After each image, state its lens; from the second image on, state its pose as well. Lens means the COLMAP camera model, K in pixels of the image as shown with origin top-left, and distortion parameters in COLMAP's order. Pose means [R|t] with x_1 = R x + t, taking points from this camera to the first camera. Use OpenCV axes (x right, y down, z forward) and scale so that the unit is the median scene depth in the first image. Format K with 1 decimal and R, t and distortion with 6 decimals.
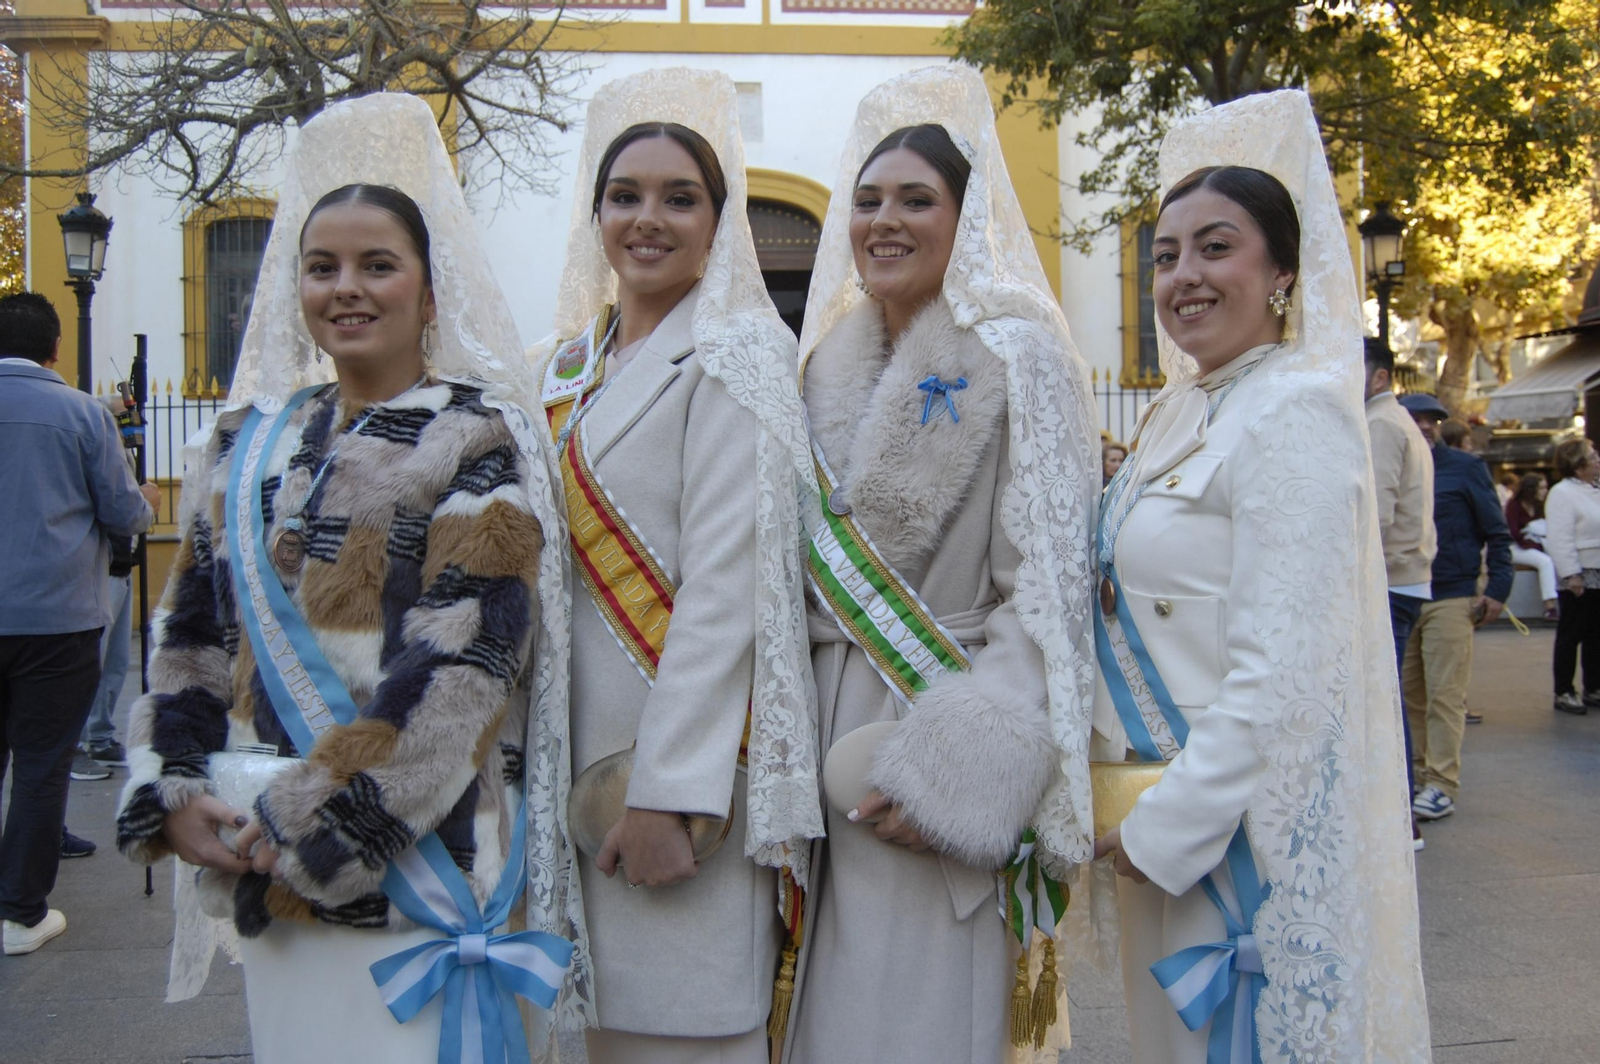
lens RADIAL K [[1424.7, 0, 800.0], [0, 1424.7, 532.0], [0, 0, 1]] dist [-0.061904, 0.004883]
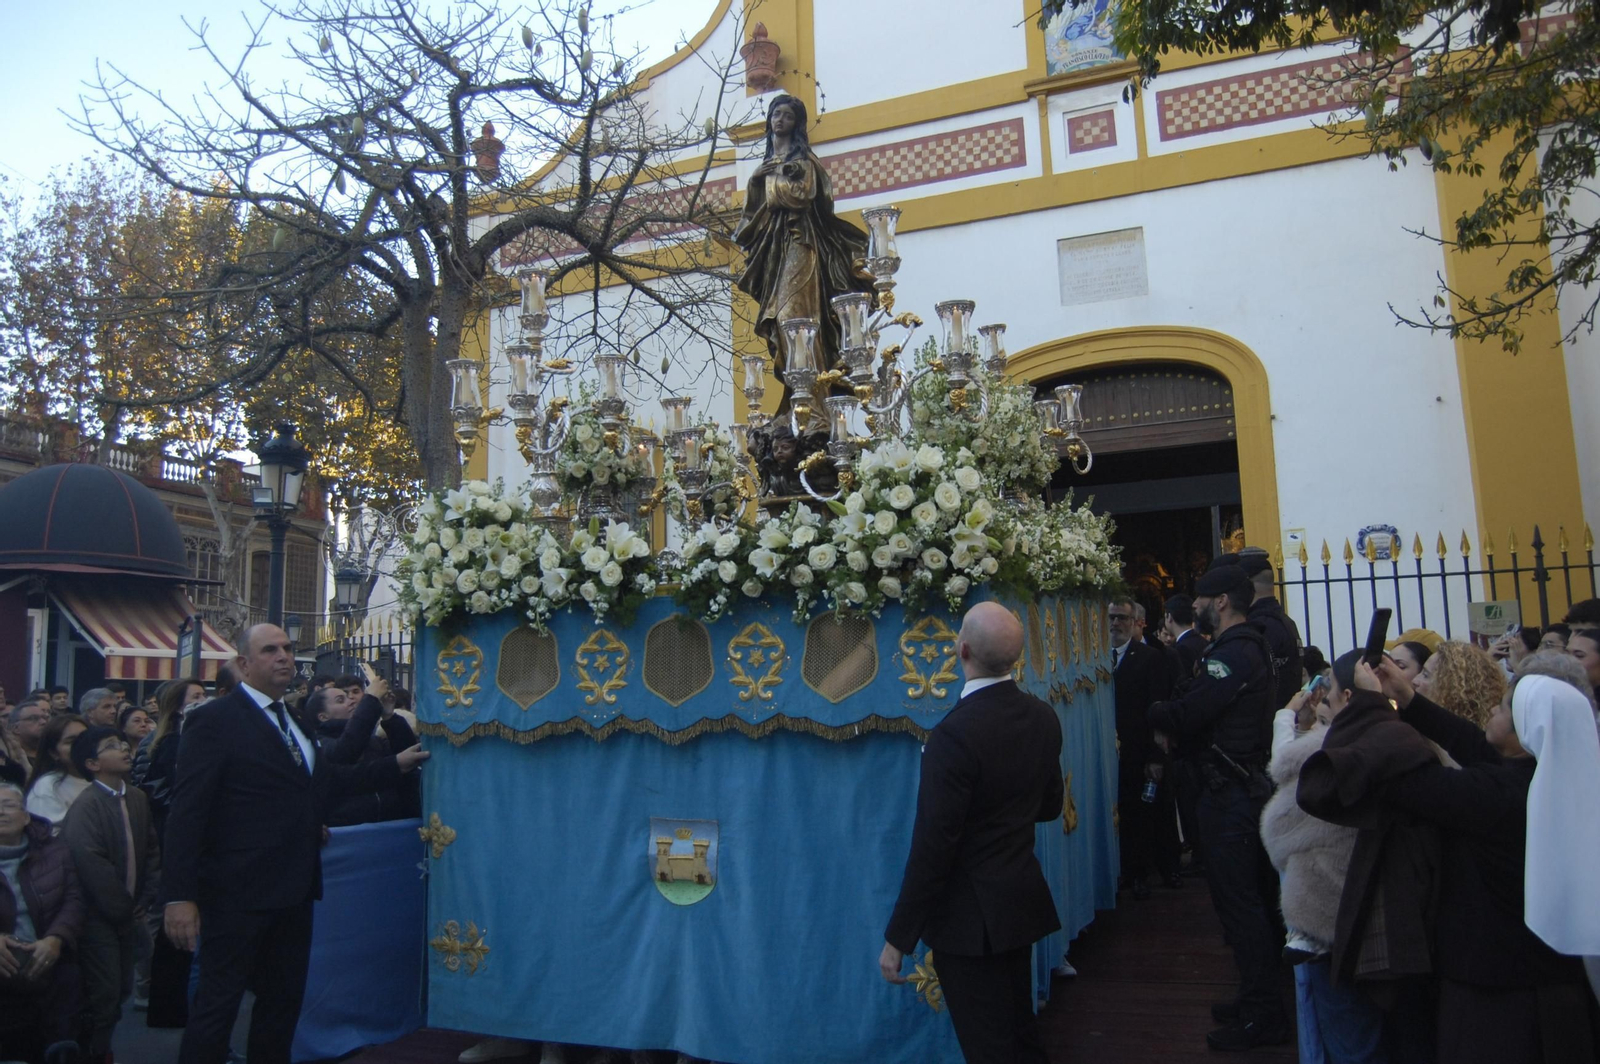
lens RADIAL K [[1294.1, 0, 767.3], [0, 1294.1, 529.3], [0, 0, 1]] dist [-0.092648, 0.040608]
pose [[0.874634, -0.077369, -0.478570, 0.127588], [-0.000167, 0.987134, -0.159894, -0.020189], [0.484783, 0.139929, 0.863368, 0.269096]]
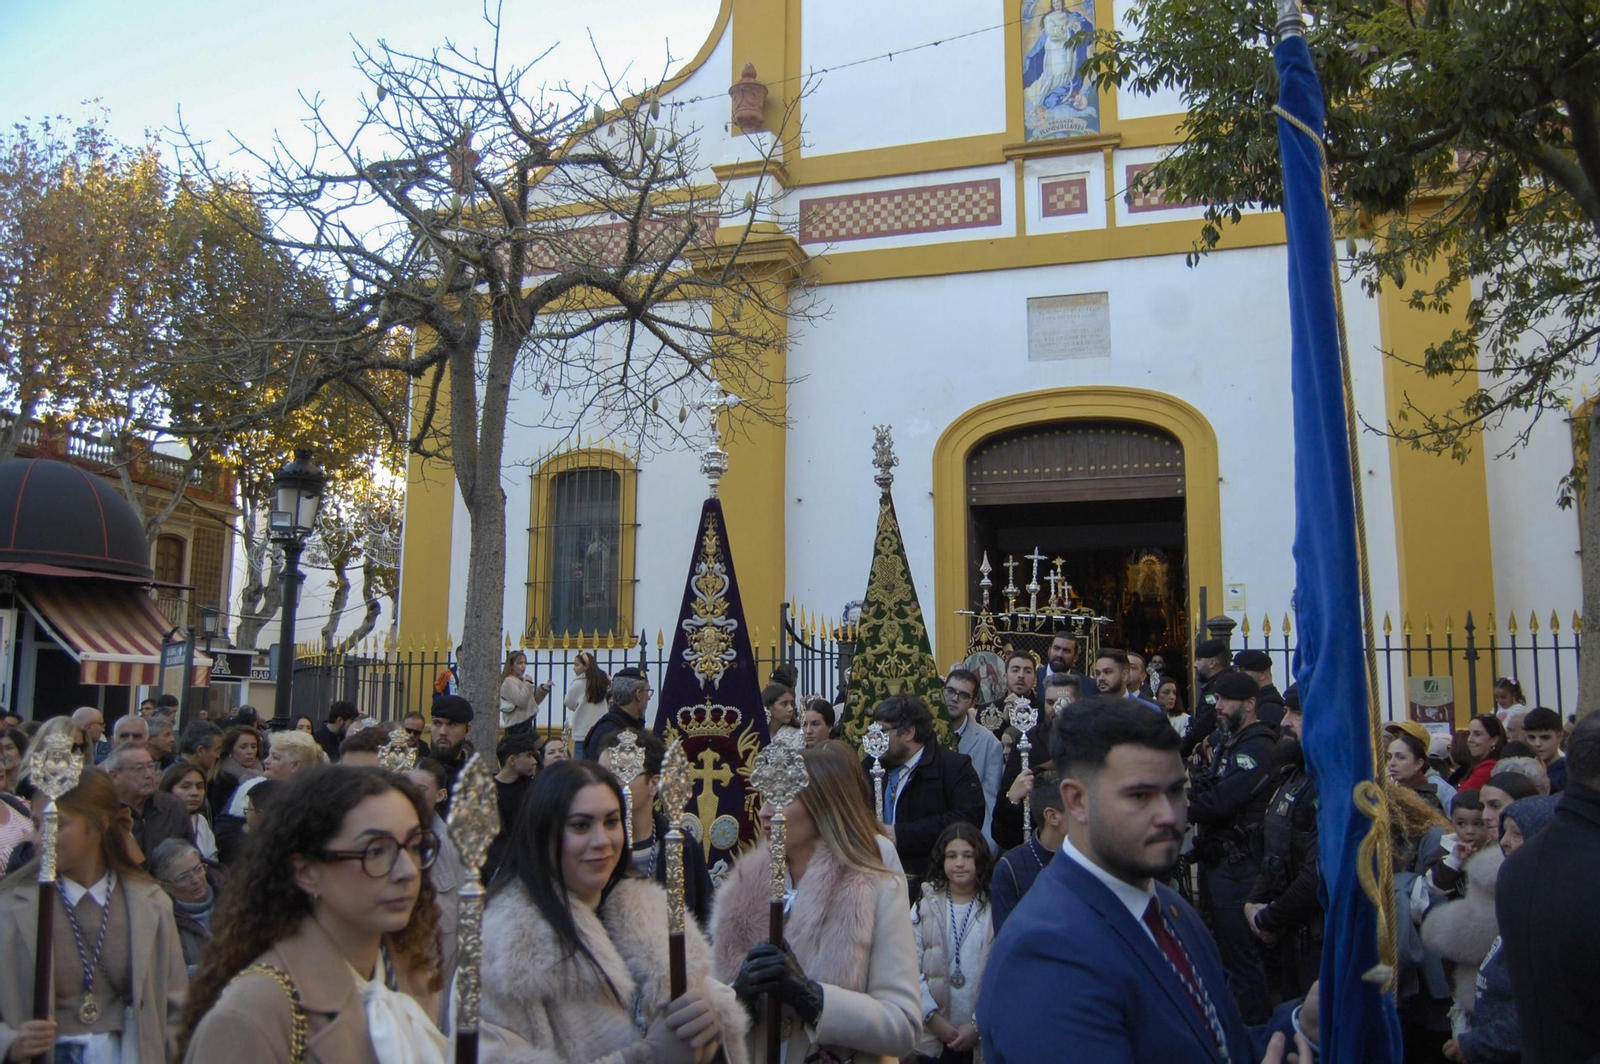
lens RADIAL K [[1308.2, 0, 800.0], [0, 1308.2, 532.0], [0, 0, 1]] dist [-0.090088, 0.037561]
pose [[0.922808, -0.033425, -0.383806, 0.103536], [-0.029016, 0.987370, -0.155753, -0.035277], [0.384165, 0.154867, 0.910183, 0.207585]]
